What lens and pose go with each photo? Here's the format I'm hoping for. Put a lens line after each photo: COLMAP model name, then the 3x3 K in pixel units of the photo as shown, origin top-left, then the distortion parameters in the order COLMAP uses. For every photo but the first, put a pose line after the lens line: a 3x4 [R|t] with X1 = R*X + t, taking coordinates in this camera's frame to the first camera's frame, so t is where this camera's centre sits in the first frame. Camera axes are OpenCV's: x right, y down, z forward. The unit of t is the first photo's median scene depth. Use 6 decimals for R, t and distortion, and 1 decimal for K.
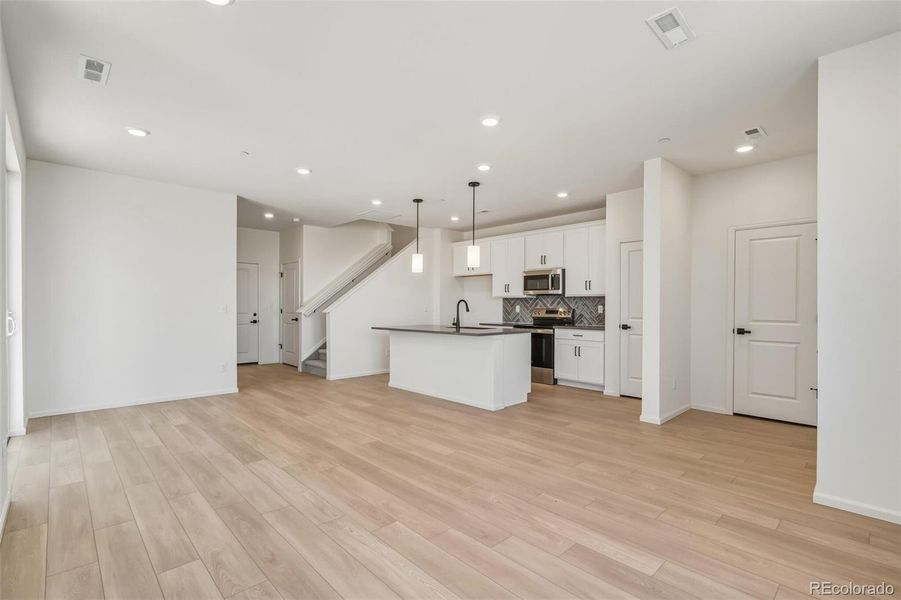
lens RADIAL K [[416.1, 0, 446.4], [0, 416.1, 303.9], [0, 0, 1]] dist [-0.004035, 0.000303]
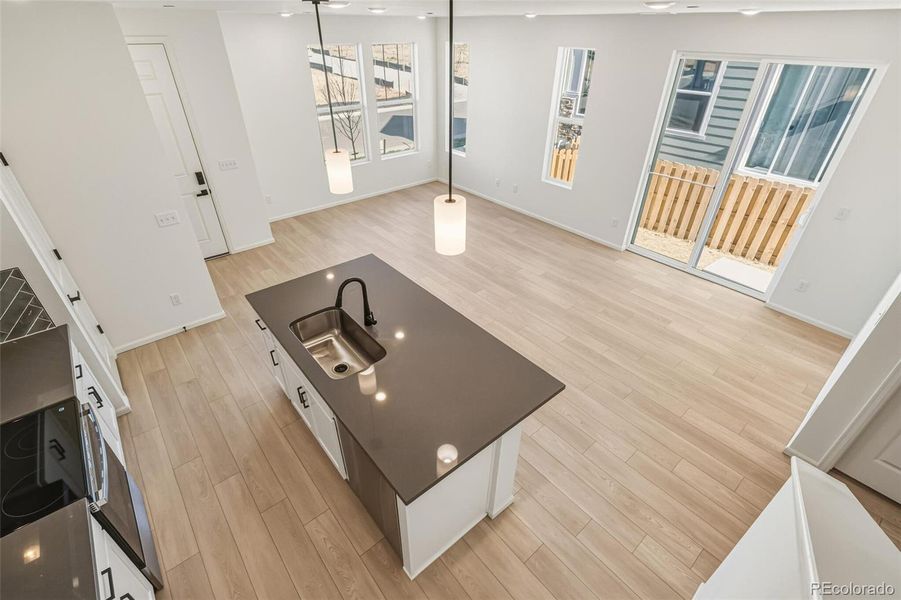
lens RADIAL K [[416.1, 0, 452.5], [0, 416.1, 301.7], [0, 0, 1]] dist [-0.004035, 0.000303]
pose [[-0.998762, -0.035733, 0.034601, -0.080464], [-0.010834, 0.835213, 0.549821, -0.210049], [-0.048546, 0.548765, -0.834566, 1.205263]]
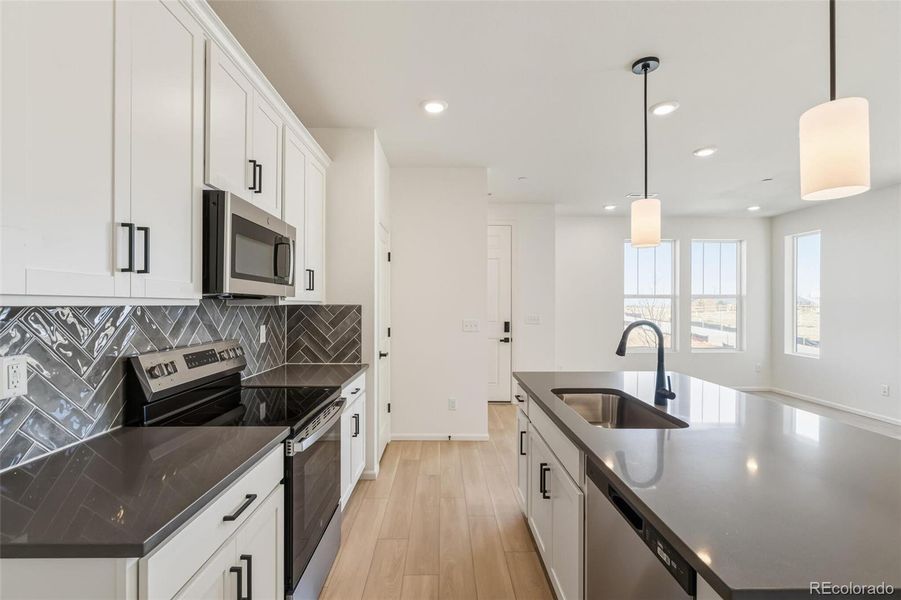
lens RADIAL K [[410.3, 0, 448.4], [0, 410.3, 304.0], [0, 0, 1]] dist [-0.005557, 0.001042]
pose [[-0.741117, 0.000649, 0.671375, -0.061416], [-0.002109, 0.999992, -0.003295, -0.017474], [-0.671372, -0.003858, -0.741110, 1.173848]]
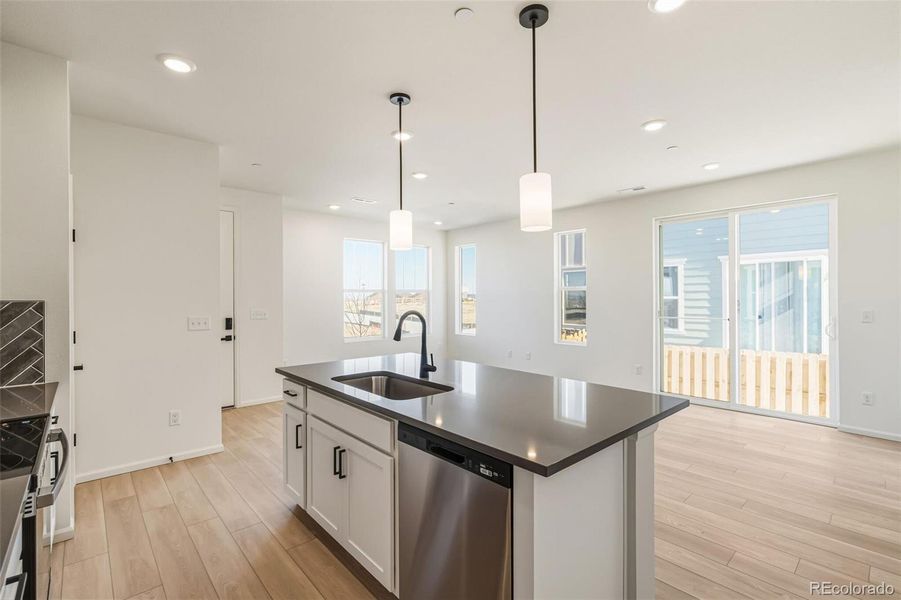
lens RADIAL K [[410.3, 0, 450.9], [0, 410.3, 296.7], [0, 0, 1]] dist [-0.005557, 0.001042]
pose [[-0.999878, 0.006540, 0.014171, -0.006893], [0.006472, 0.999967, -0.004810, -0.017398], [-0.014202, -0.004718, -0.999888, 1.223511]]
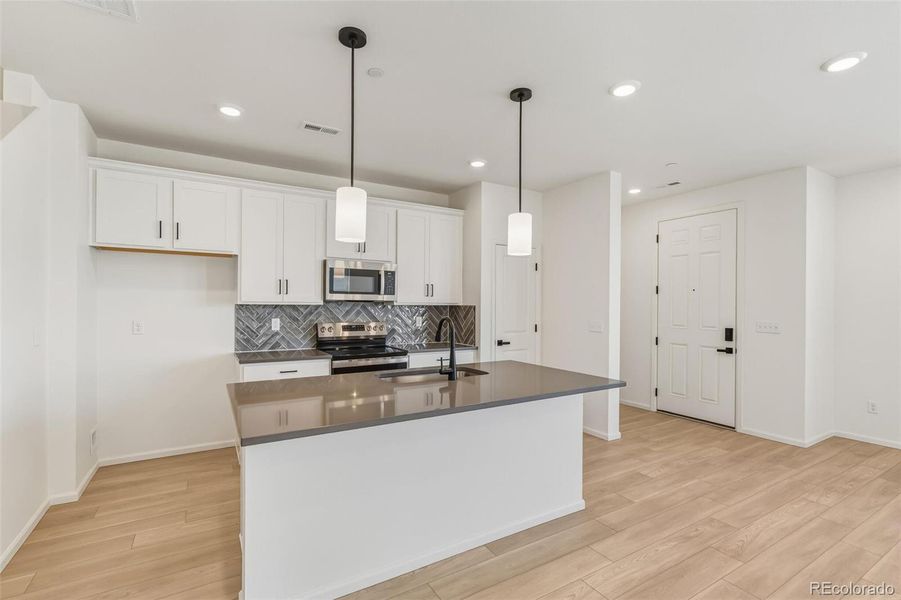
lens RADIAL K [[410.3, 0, 446.9], [0, 410.3, 302.3], [0, 0, 1]] dist [-0.005557, 0.001042]
pose [[0.220456, 0.006630, 0.975374, -0.357438], [-0.009646, 0.999943, -0.004617, -0.019578], [-0.975349, -0.008390, 0.220508, 0.773056]]
